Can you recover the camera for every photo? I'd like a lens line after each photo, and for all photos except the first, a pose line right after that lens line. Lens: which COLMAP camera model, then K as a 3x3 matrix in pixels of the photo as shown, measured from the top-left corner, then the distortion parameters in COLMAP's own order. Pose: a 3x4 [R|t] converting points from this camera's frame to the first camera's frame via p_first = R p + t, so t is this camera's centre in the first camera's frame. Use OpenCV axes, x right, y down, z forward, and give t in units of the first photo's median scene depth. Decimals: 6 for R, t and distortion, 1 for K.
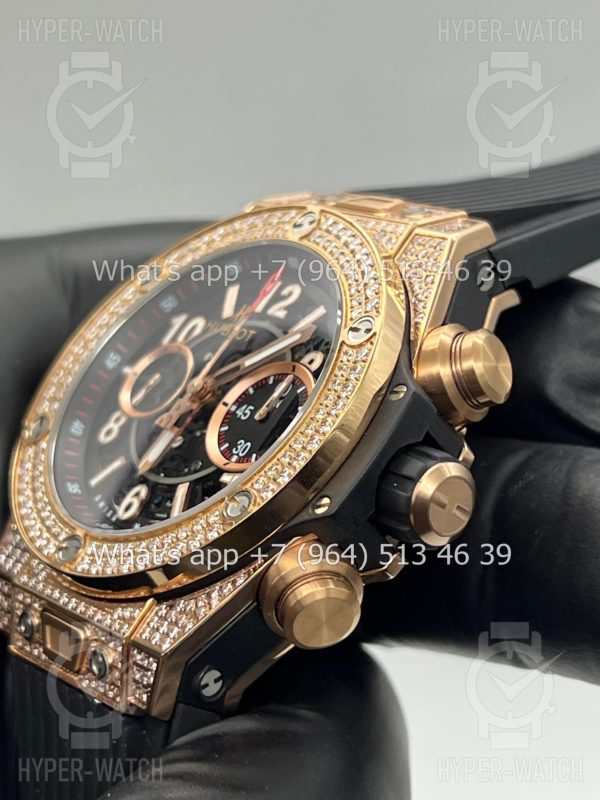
lens RADIAL K [[1822.6, 0, 300.0], [0, 1822.6, 400.0], [0, 0, 1]] dist [0.386737, -0.050720]
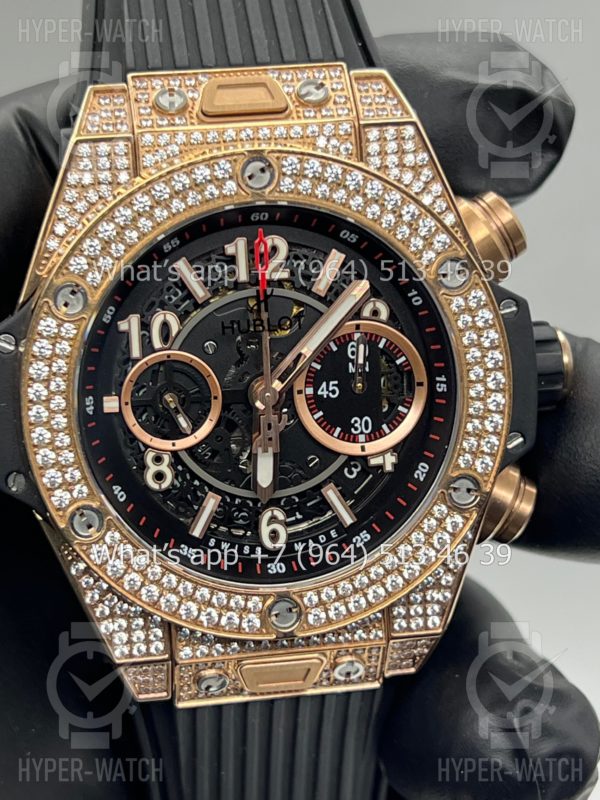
lens RADIAL K [[1816.0, 0, 276.9], [0, 1816.0, 403.8], [0, 0, 1]] dist [0.389527, 0.017082]
pose [[0.504424, -0.655241, 0.562331, -0.590649], [0.155254, 0.709469, 0.687423, -0.654338], [-0.849384, -0.259448, 0.459602, 0.576191]]
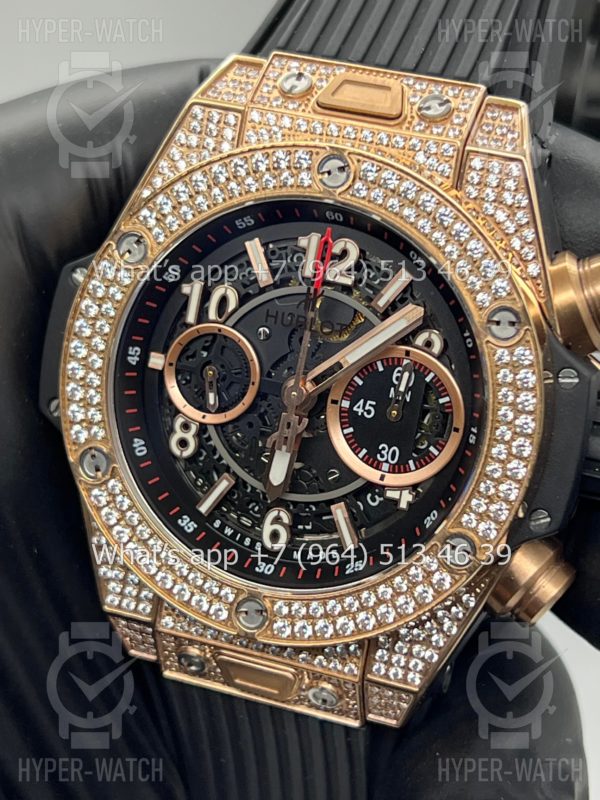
lens RADIAL K [[1822.6, 0, 300.0], [0, 1822.6, 400.0], [0, 0, 1]] dist [0.386737, -0.050720]
pose [[0.843830, -0.447817, 0.295652, -0.332359], [0.201770, 0.775316, 0.598476, -0.561896], [-0.497232, -0.445359, 0.744591, 0.320894]]
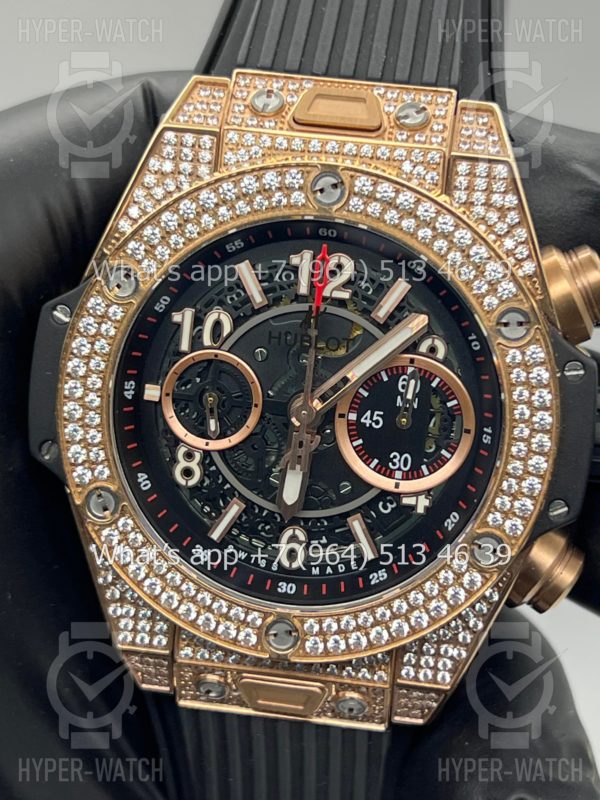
lens RADIAL K [[1822.6, 0, 300.0], [0, 1822.6, 400.0], [0, 0, 1]] dist [0.386737, -0.050720]
pose [[0.724496, -0.542243, 0.425533, -0.452216], [0.164422, 0.735494, 0.657277, -0.624786], [-0.669381, -0.406227, 0.622019, 0.441541]]
